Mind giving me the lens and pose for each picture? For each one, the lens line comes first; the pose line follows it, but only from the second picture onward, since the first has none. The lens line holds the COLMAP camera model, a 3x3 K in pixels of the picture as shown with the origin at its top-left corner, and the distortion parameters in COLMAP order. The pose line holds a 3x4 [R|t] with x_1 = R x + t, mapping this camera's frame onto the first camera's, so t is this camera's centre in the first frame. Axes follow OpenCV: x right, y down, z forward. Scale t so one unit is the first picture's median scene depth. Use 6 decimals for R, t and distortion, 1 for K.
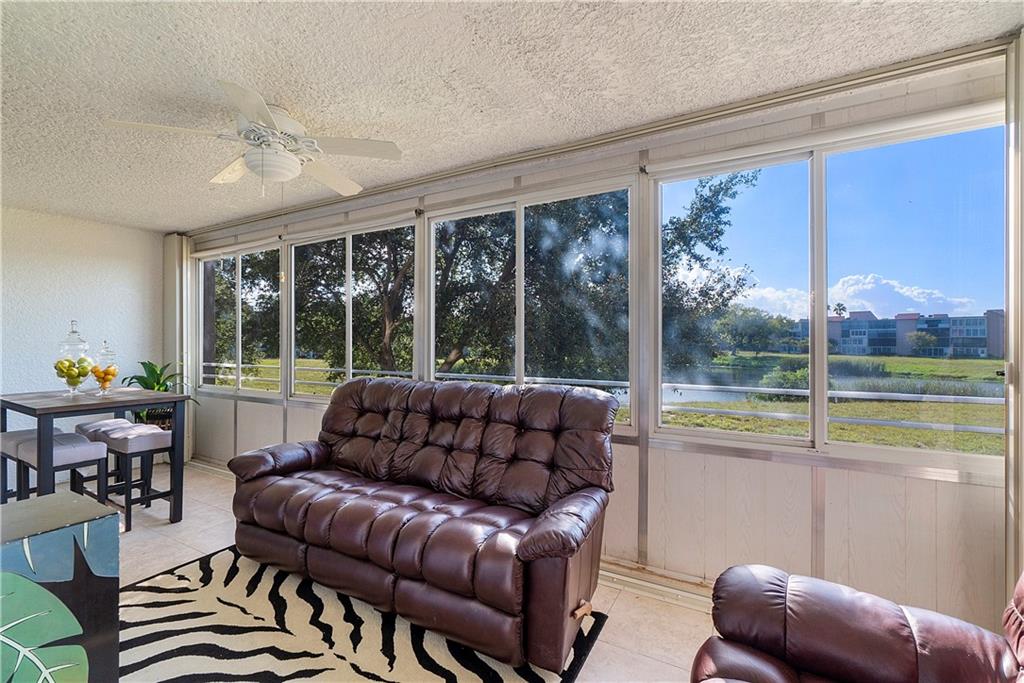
lens RADIAL K [[445.0, 0, 506.9], [0, 445.0, 340.7], [0, 0, 1]] dist [-0.002709, 0.000787]
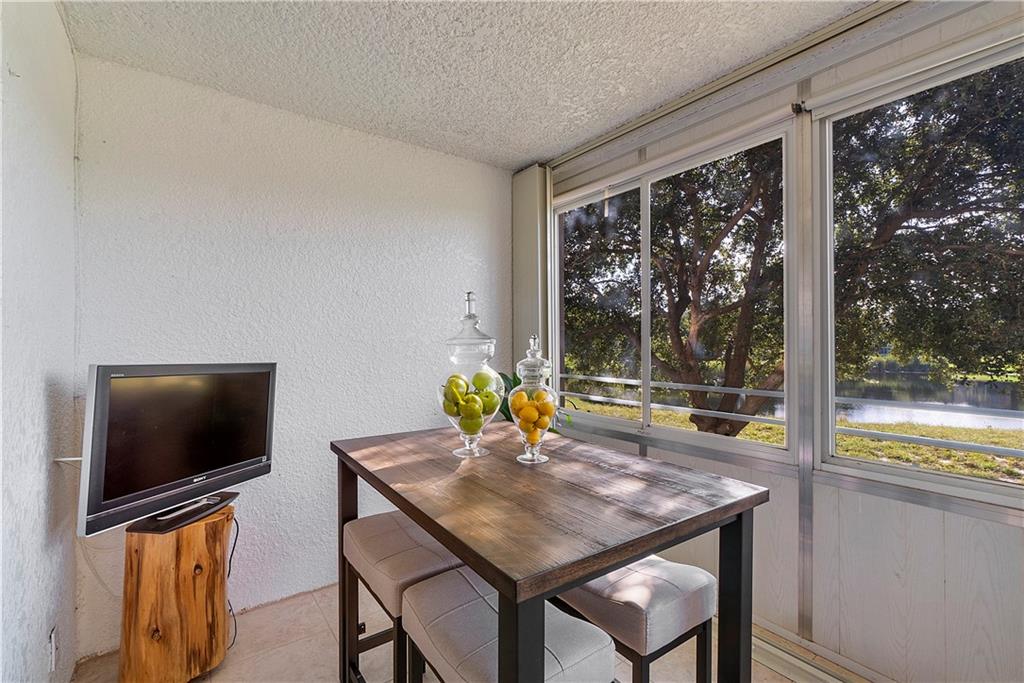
lens RADIAL K [[445.0, 0, 506.9], [0, 445.0, 340.7], [0, 0, 1]] dist [-0.002709, 0.000787]
pose [[0.919452, -0.006942, -0.393140, -0.556246], [0.004640, 0.999966, -0.006804, 0.006467], [0.393174, 0.004431, 0.919453, 0.432032]]
